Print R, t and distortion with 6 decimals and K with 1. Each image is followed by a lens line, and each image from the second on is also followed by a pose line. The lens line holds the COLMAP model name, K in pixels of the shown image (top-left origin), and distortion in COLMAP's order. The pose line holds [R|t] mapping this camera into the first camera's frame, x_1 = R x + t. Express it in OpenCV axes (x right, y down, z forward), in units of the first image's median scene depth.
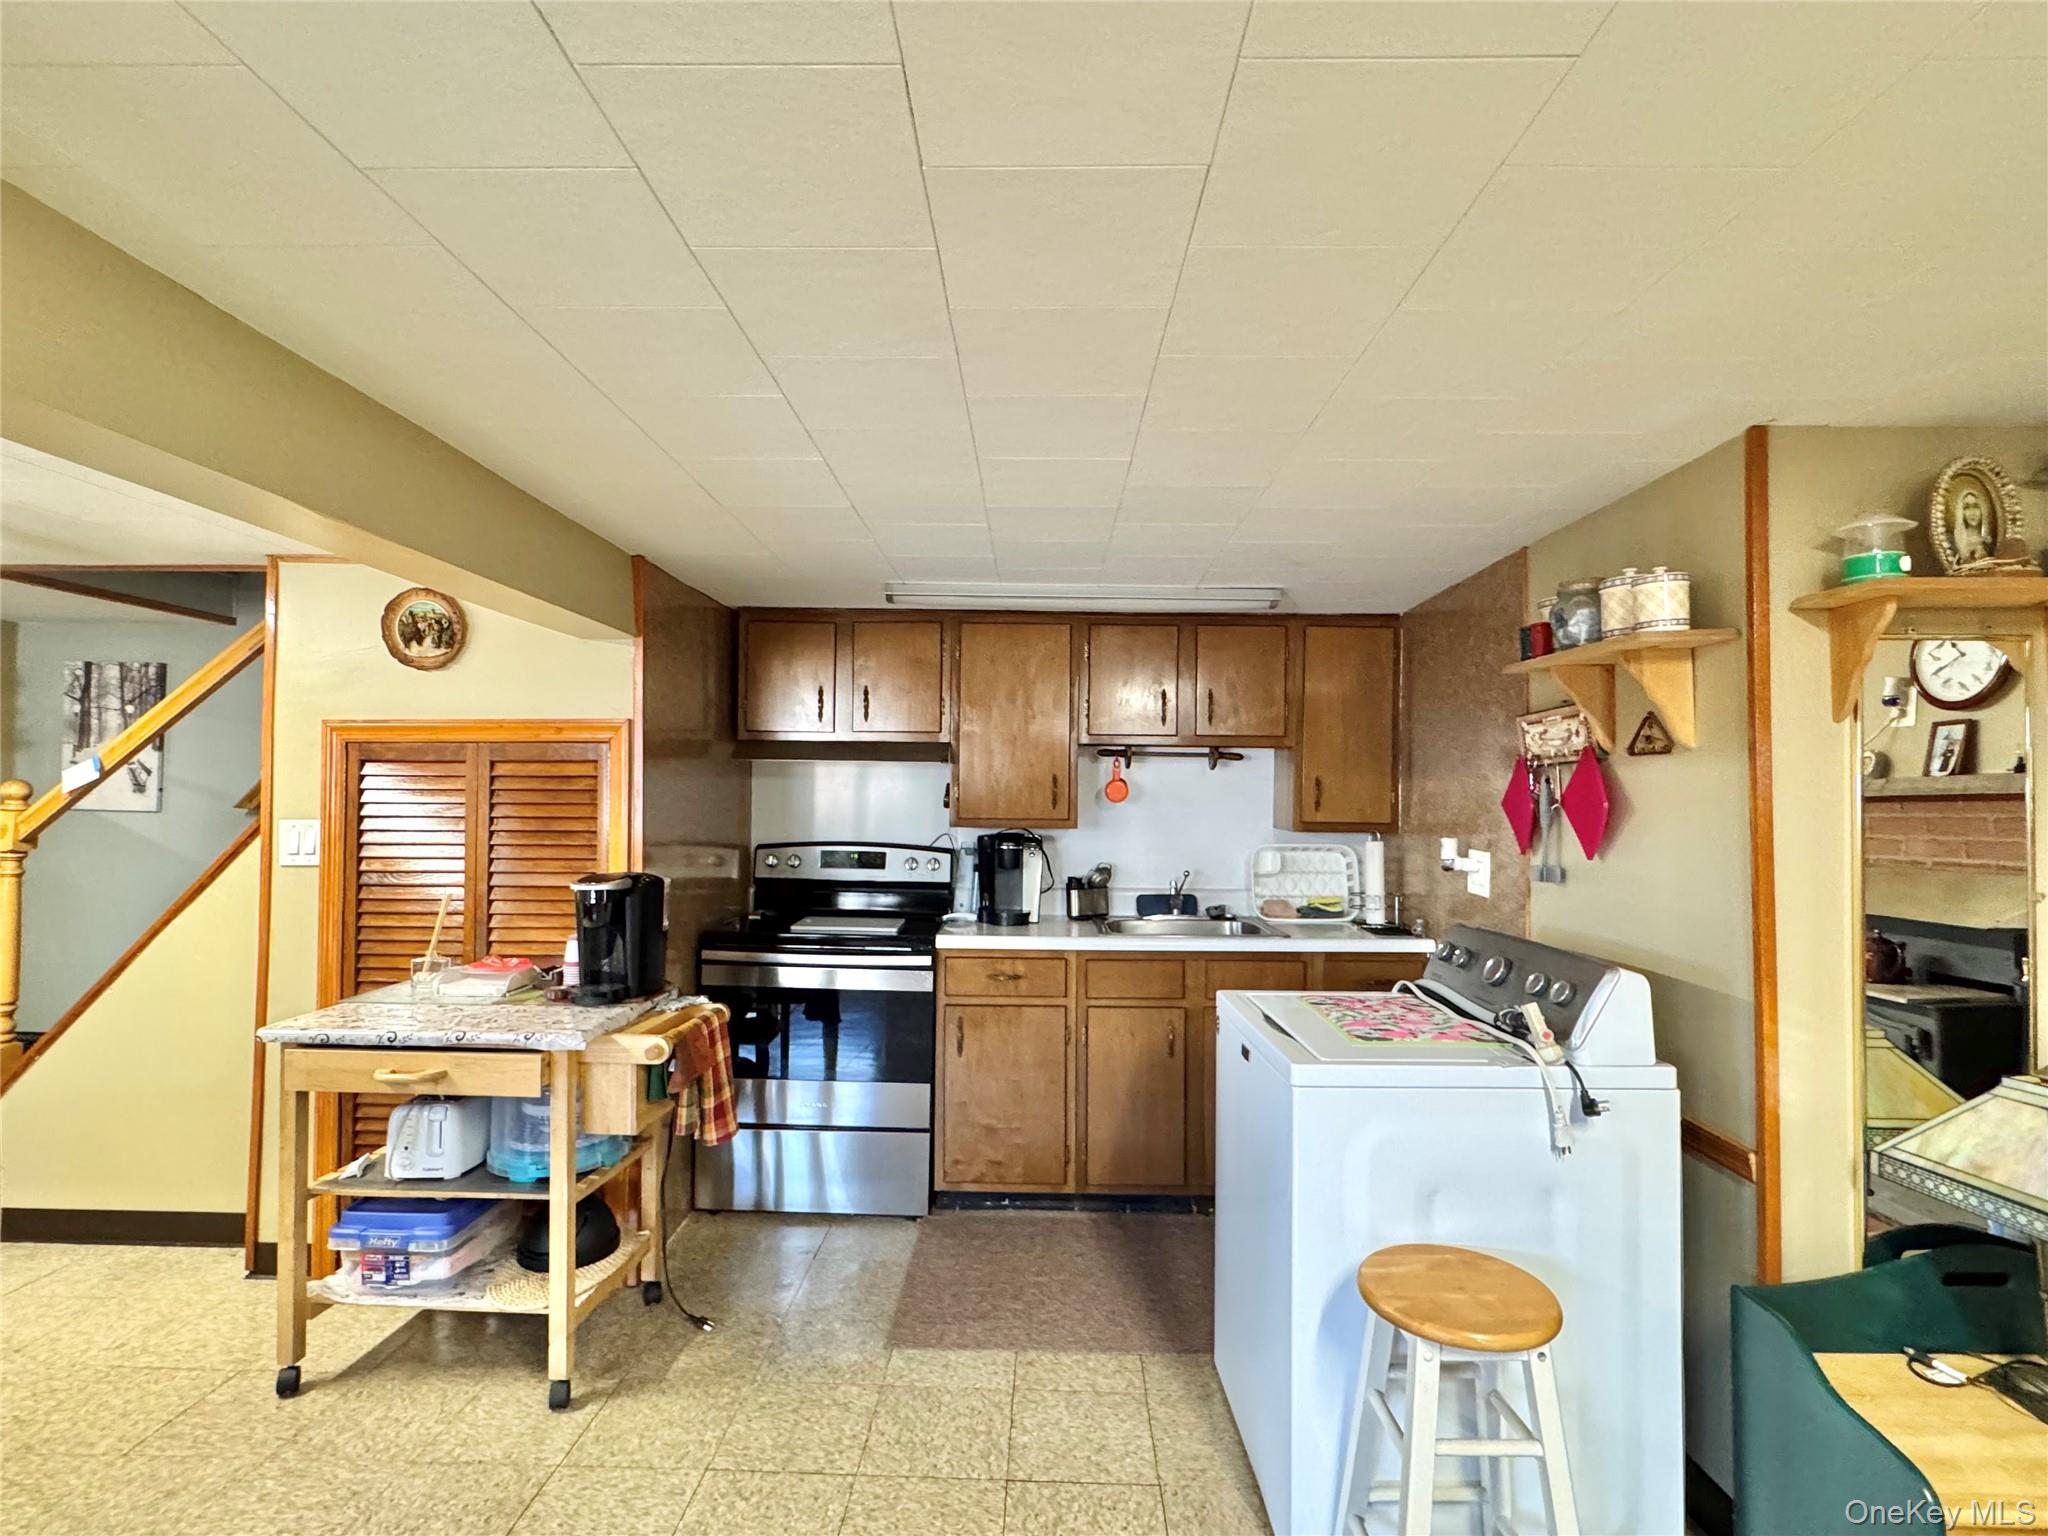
lens RADIAL K [[1007.2, 0, 1026.6], [0, 1007.2, 771.4], [0, 0, 1]] dist [-0.005598, -0.000960]
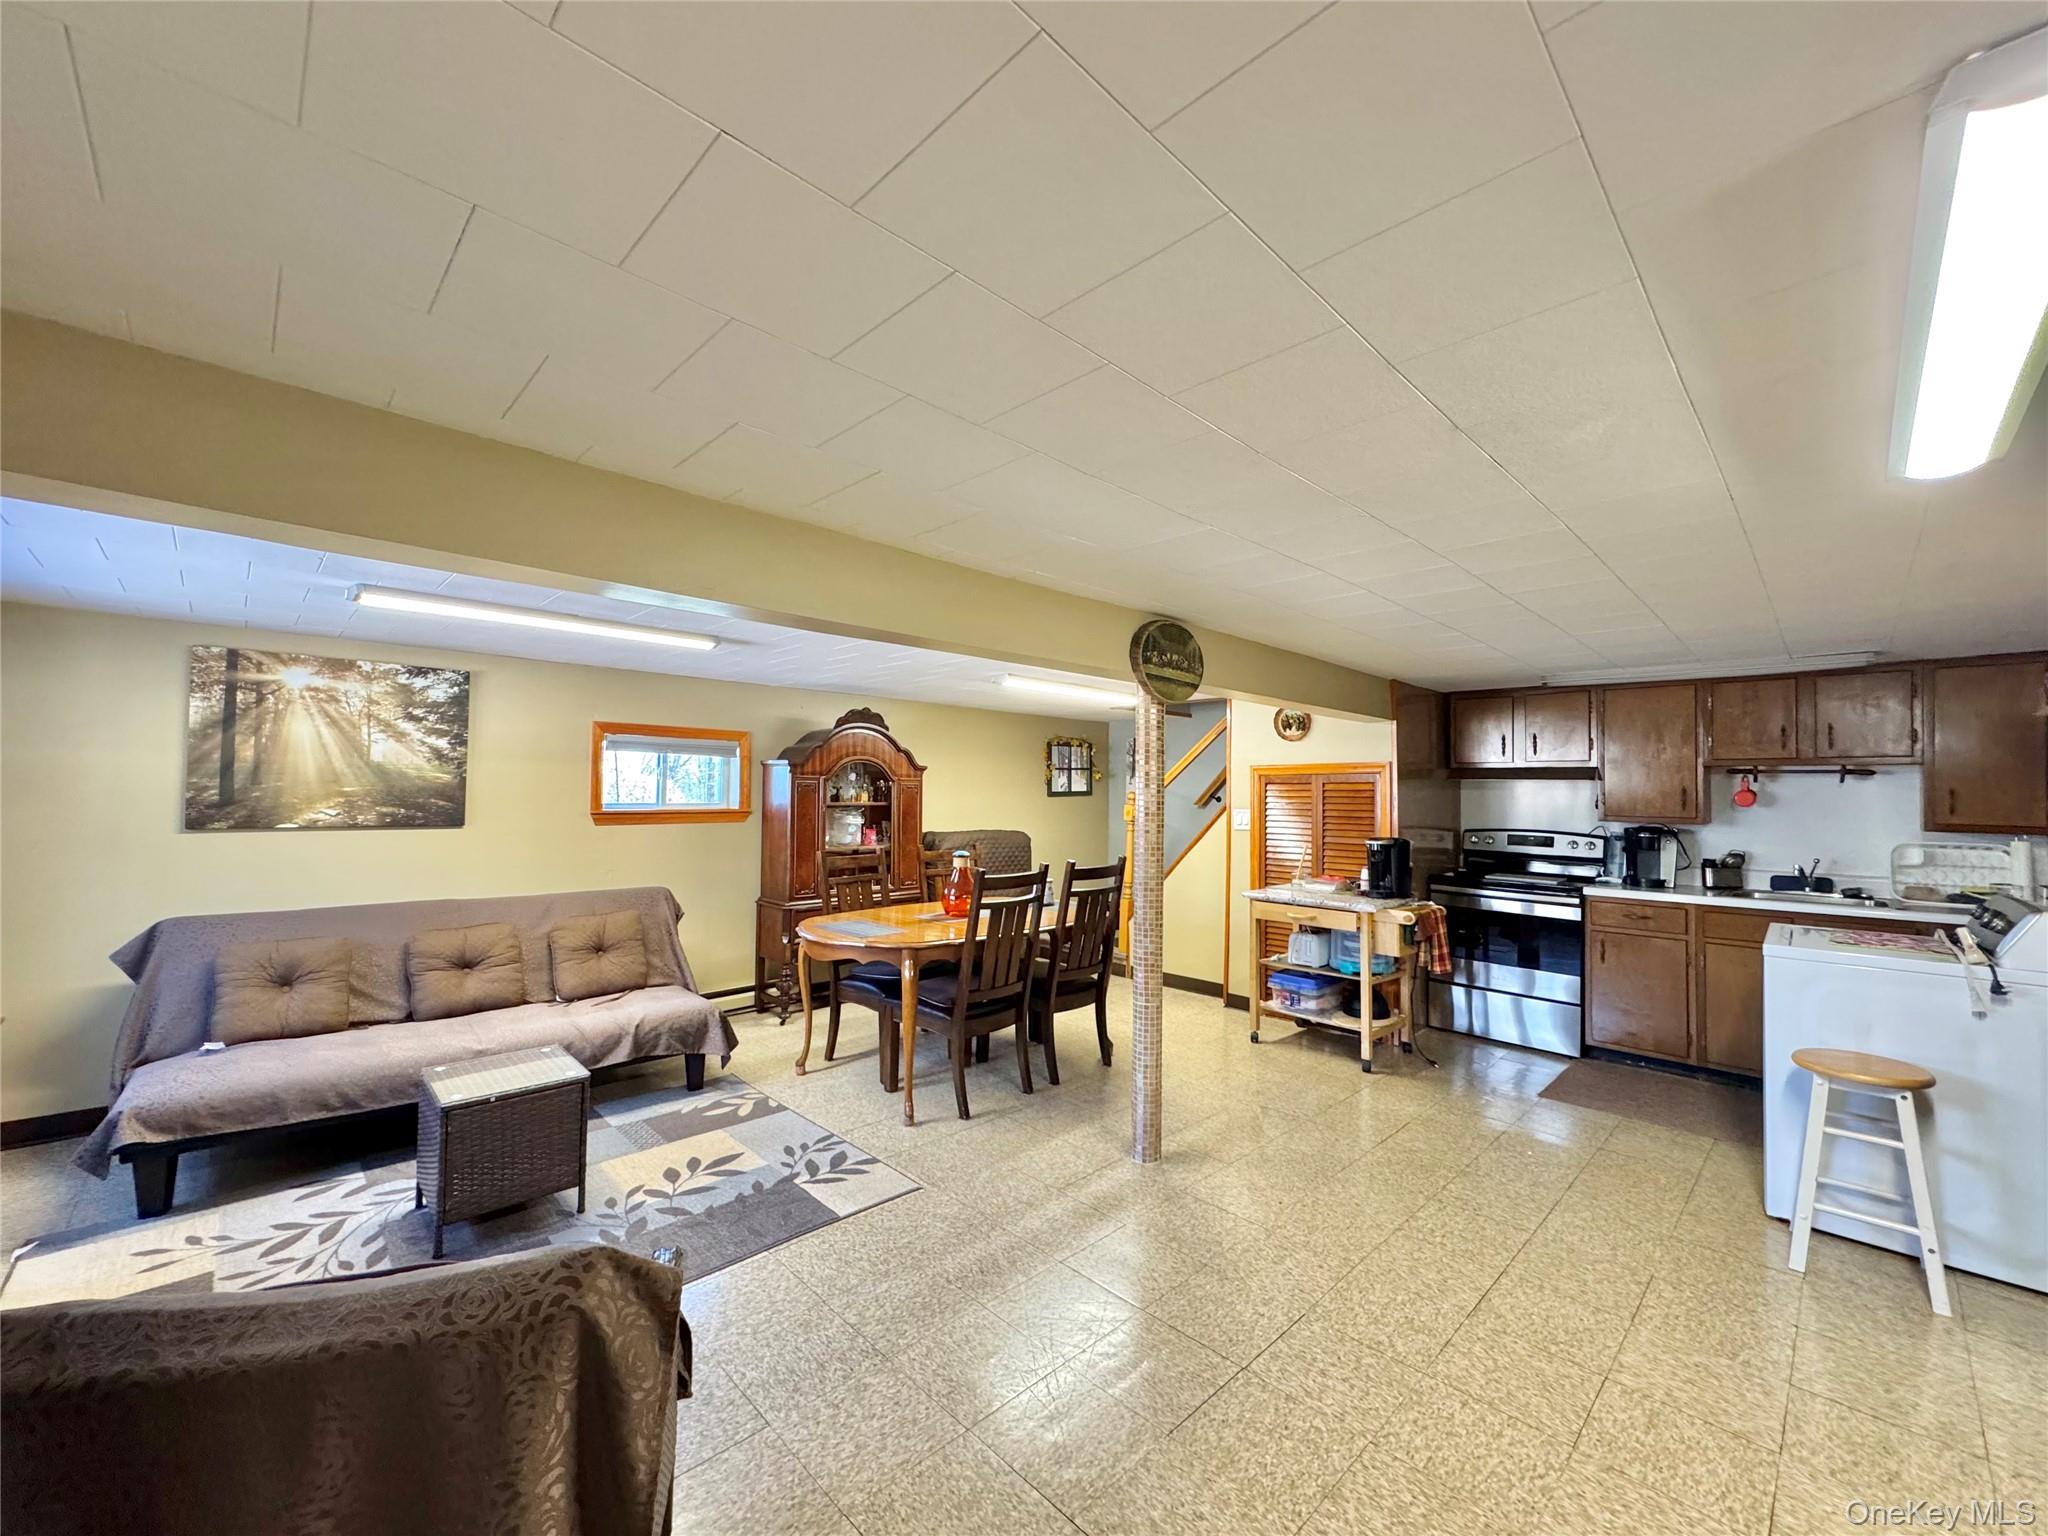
lens RADIAL K [[813.8, 0, 1027.9], [0, 813.8, 768.5], [0, 0, 1]] dist [-0.001040, -0.000018]
pose [[0.717238, -0.021192, -0.696506, 0.185686], [0.009675, 0.999744, -0.020455, -0.009990], [0.696762, 0.007932, 0.717259, -0.570893]]
